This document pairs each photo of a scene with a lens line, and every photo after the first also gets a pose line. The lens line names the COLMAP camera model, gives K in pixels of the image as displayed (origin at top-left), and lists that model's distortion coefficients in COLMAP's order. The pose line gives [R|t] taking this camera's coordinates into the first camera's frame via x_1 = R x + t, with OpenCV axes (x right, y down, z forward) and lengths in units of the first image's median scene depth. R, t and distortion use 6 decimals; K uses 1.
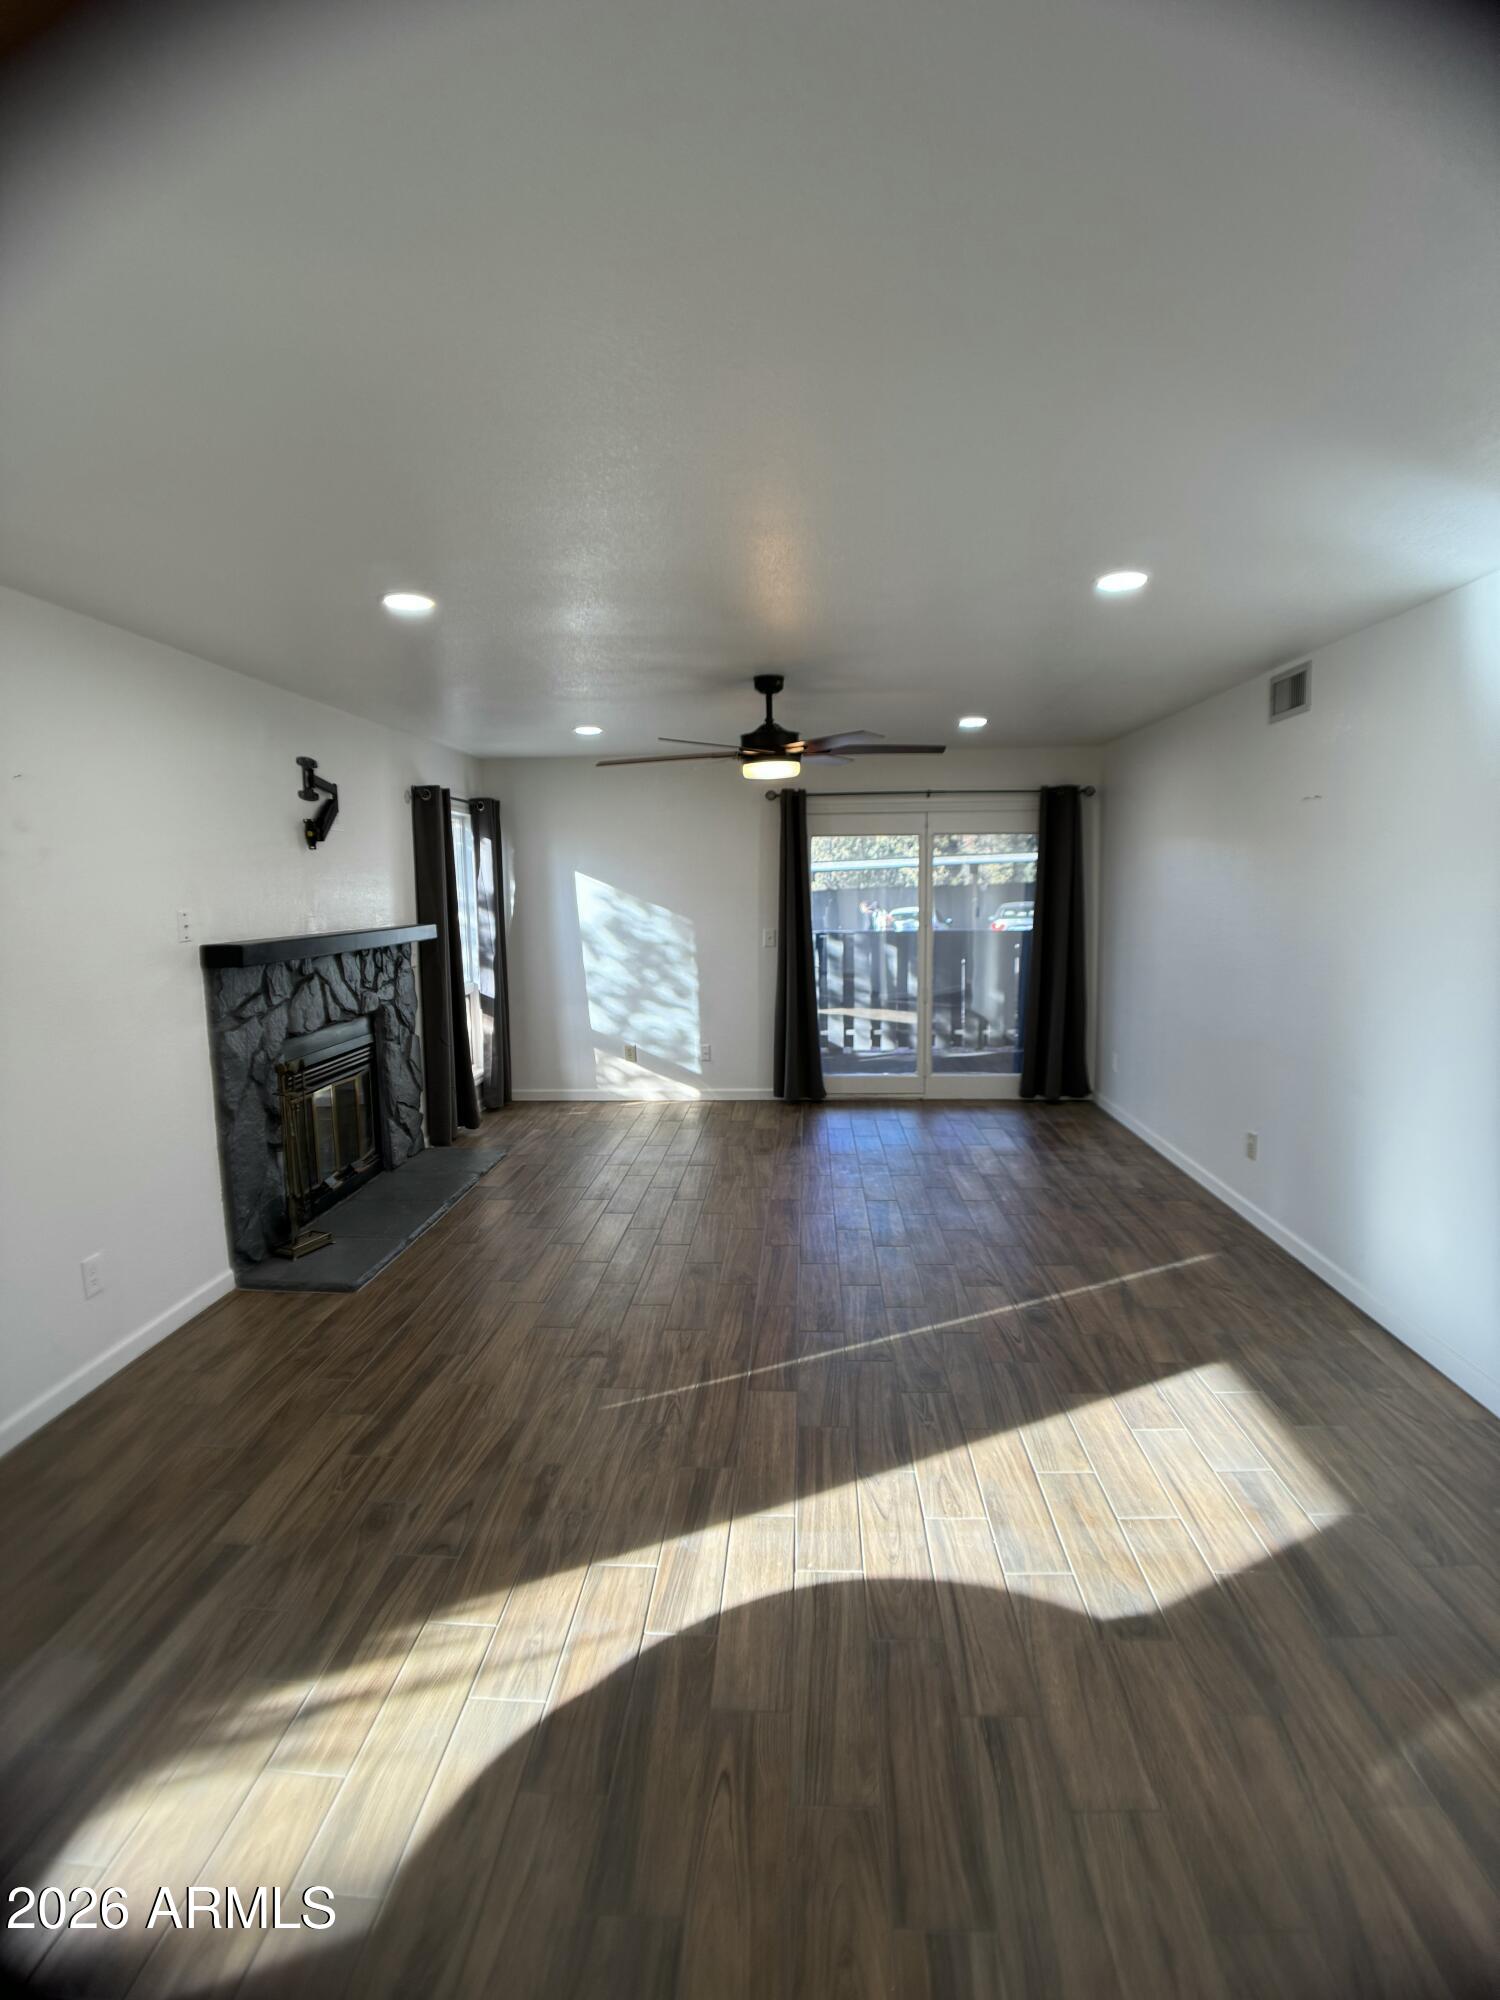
lens RADIAL K [[1176.1, 0, 750.0], [0, 1176.1, 1000.0], [0, 0, 1]] dist [0.000659, 0.000048]
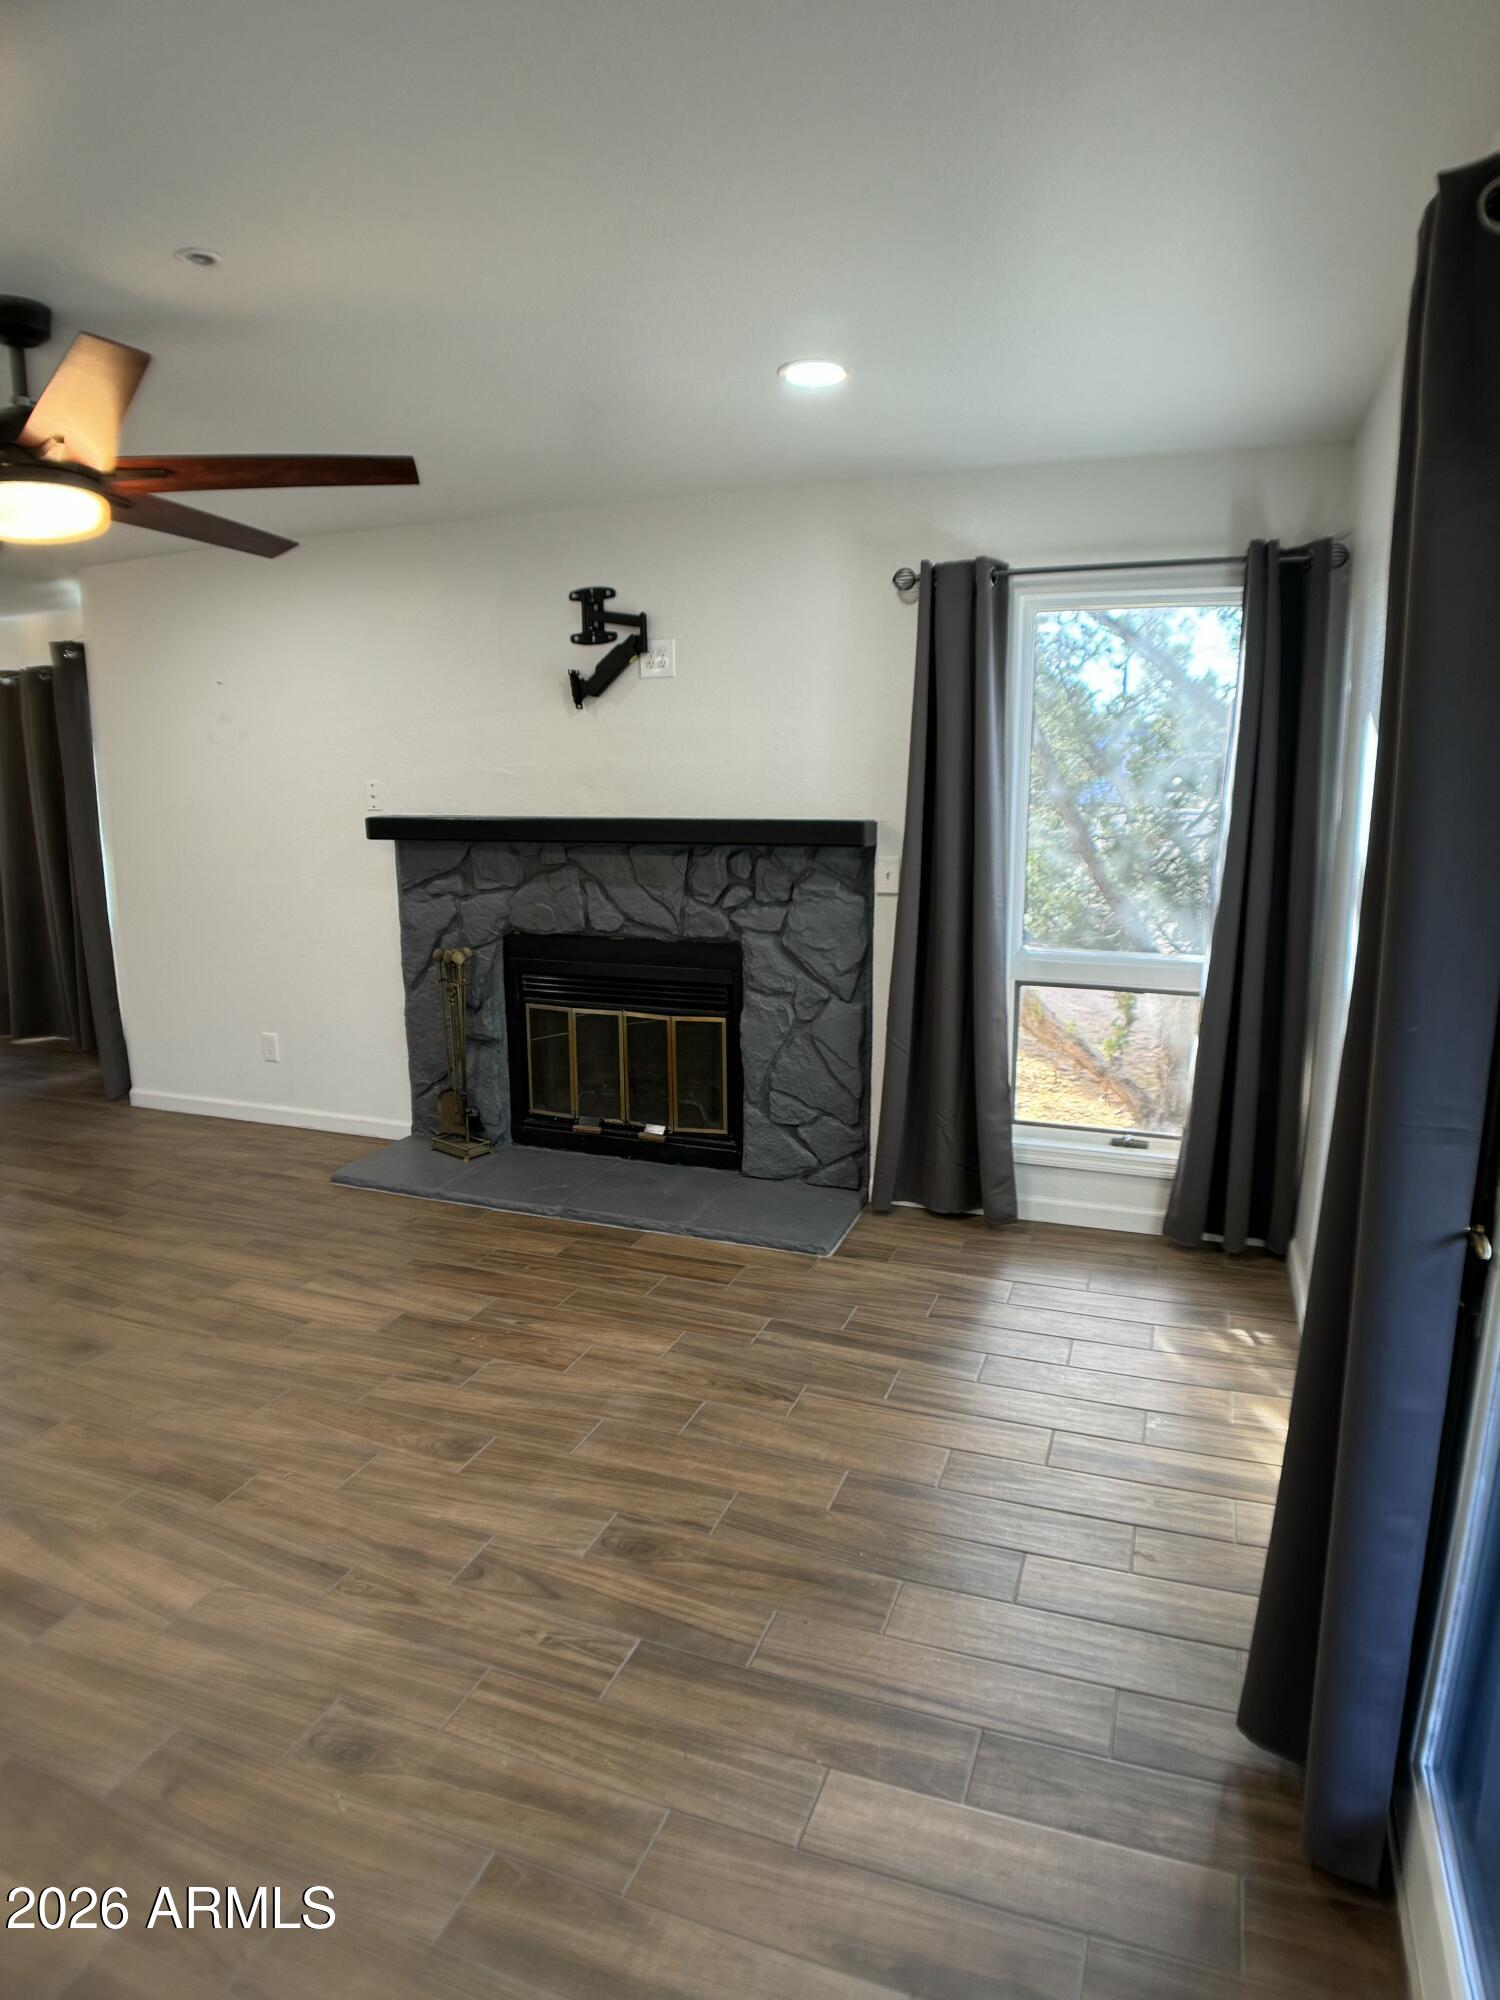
lens RADIAL K [[1127.2, 0, 750.0], [0, 1127.2, 1000.0], [0, 0, 1]] dist [-0.079074, -0.002989]
pose [[-0.316064, 0.199850, -0.927450, 0.327774], [-0.089339, 0.966949, 0.238807, -0.128022], [0.944522, 0.158335, -0.287764, 1.354232]]
